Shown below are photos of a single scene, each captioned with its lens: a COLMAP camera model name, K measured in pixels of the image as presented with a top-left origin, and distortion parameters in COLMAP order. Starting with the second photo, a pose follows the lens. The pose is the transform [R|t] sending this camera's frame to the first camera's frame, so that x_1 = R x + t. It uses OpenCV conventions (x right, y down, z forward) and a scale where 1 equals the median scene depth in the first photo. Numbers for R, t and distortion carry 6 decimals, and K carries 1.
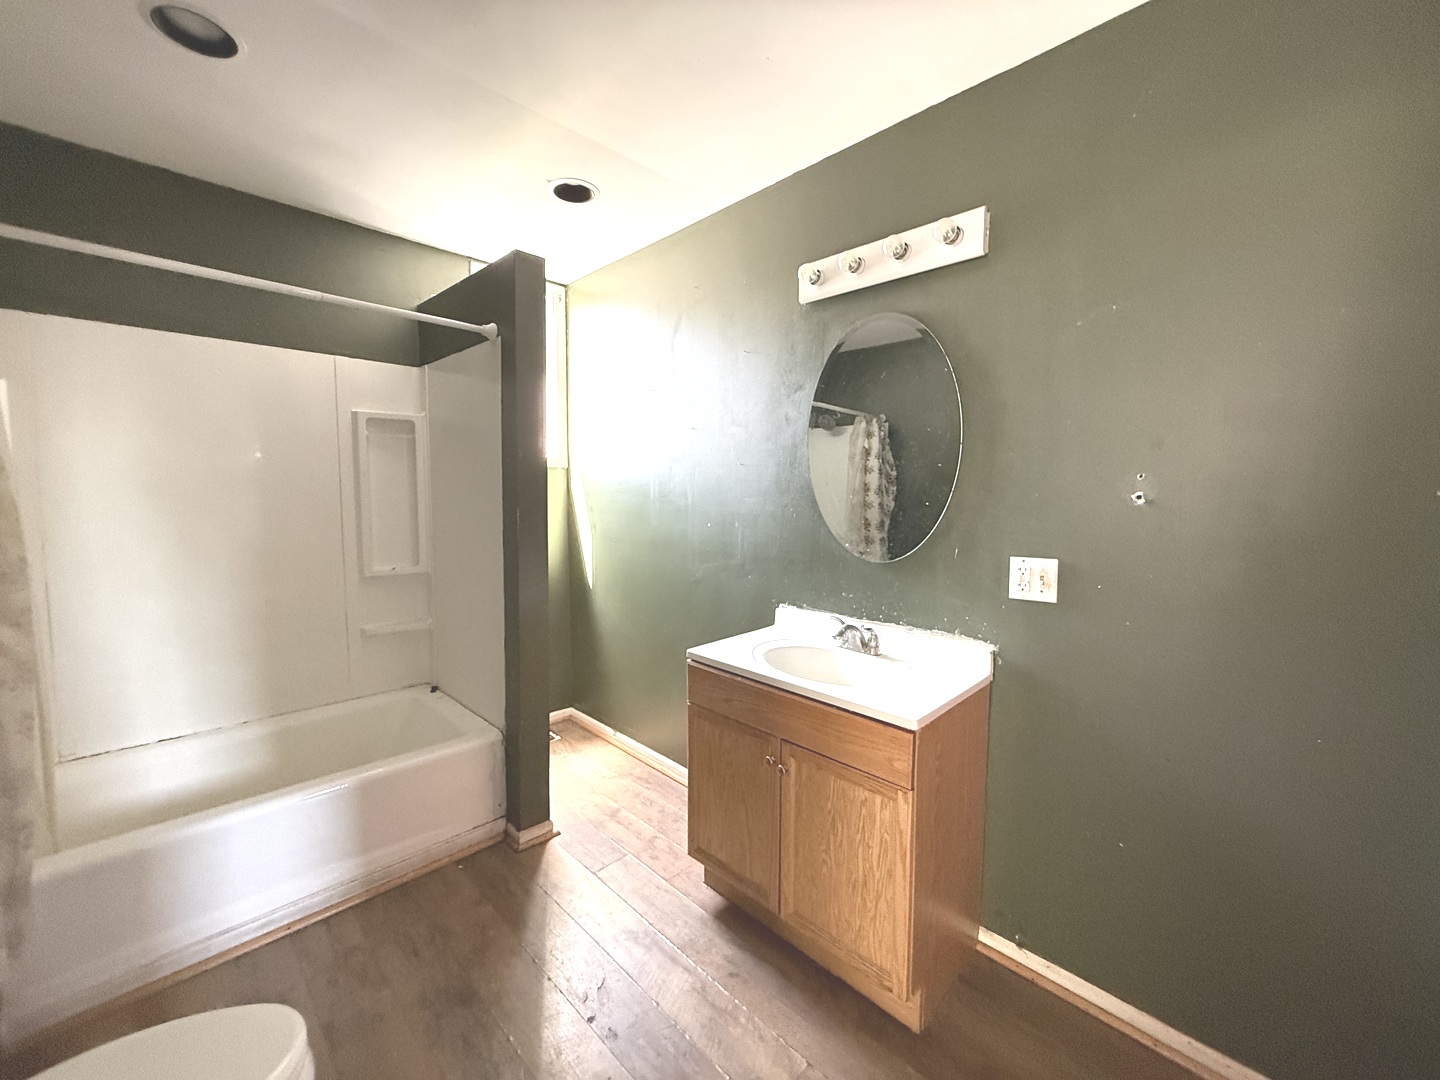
lens RADIAL K [[562.8, 0, 720.0], [0, 562.8, 540.0], [0, 0, 1]] dist [-0.000698, -0.000180]
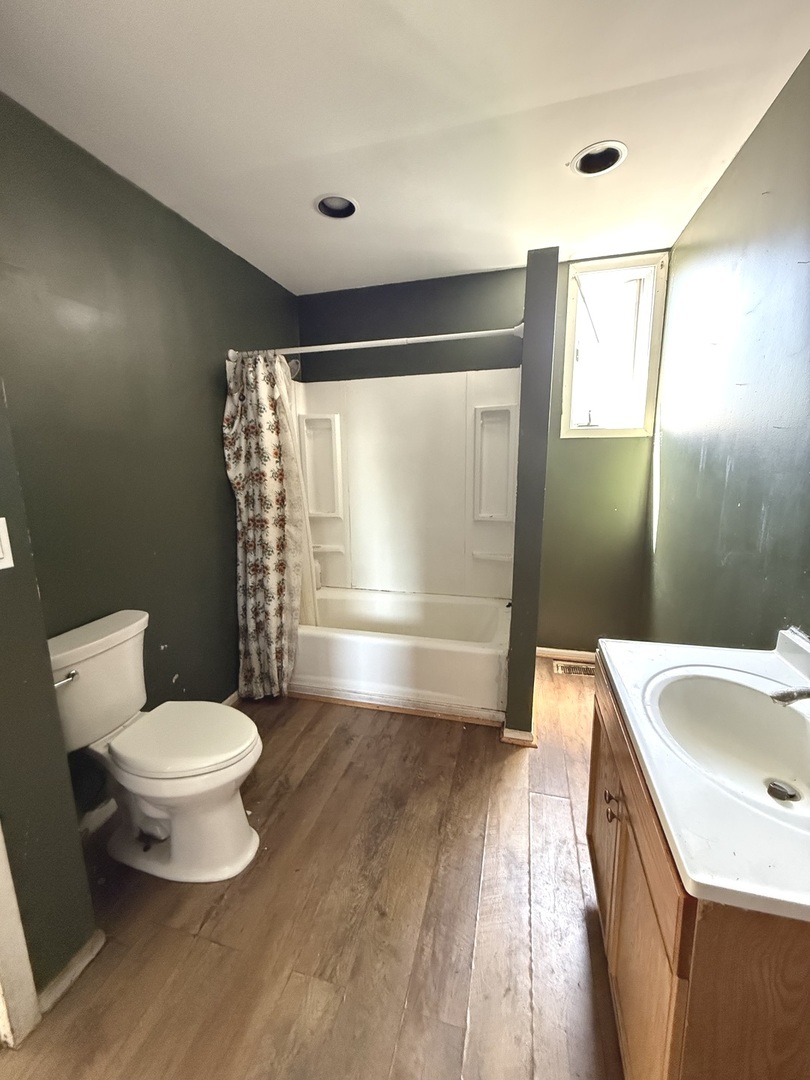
lens RADIAL K [[429.8, 0, 405.8], [0, 429.8, 534.3], [0, 0, 1]] dist [-0.000230, -0.000424]
pose [[0.497249, 0.142611, -0.855807, 0.324128], [-0.051234, 0.989504, 0.135122, -0.050888], [0.866094, -0.023342, 0.499336, 0.315884]]
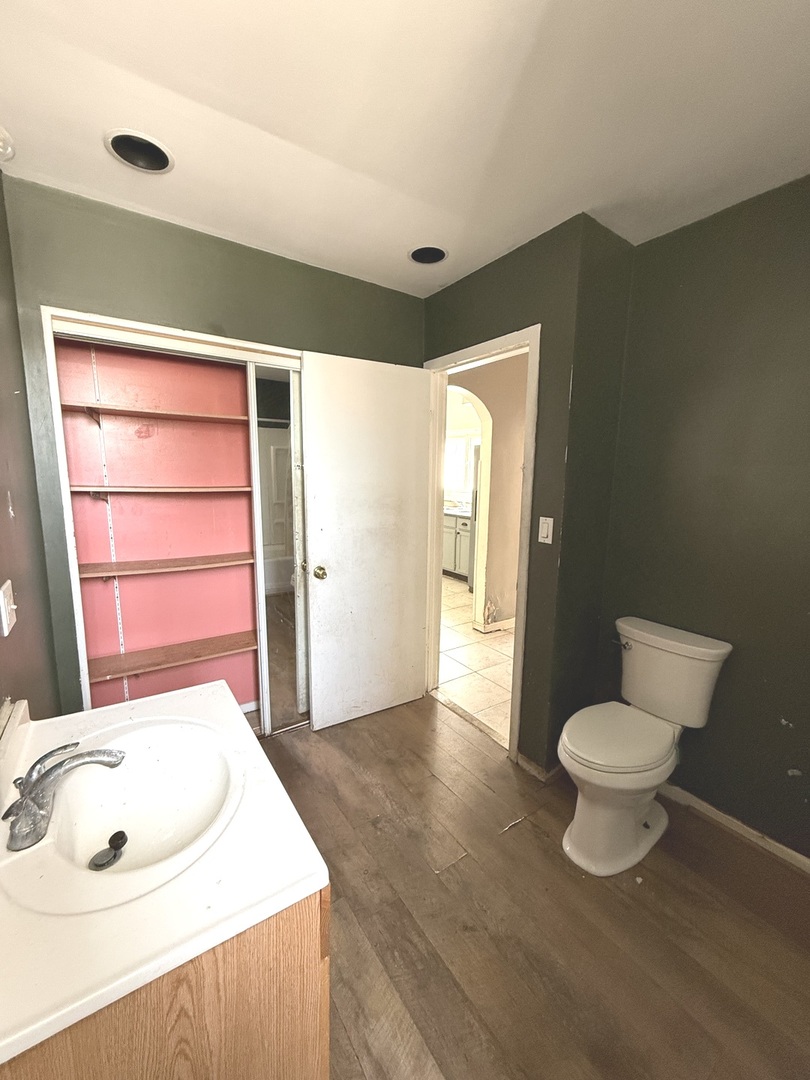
lens RADIAL K [[429.8, 0, 405.8], [0, 429.8, 534.3], [0, 0, 1]] dist [-0.000230, -0.000424]
pose [[-0.982460, -0.047267, 0.180385, -0.155170], [-0.005225, 0.973940, 0.226748, -0.156869], [-0.186401, 0.221828, -0.957103, 1.111934]]
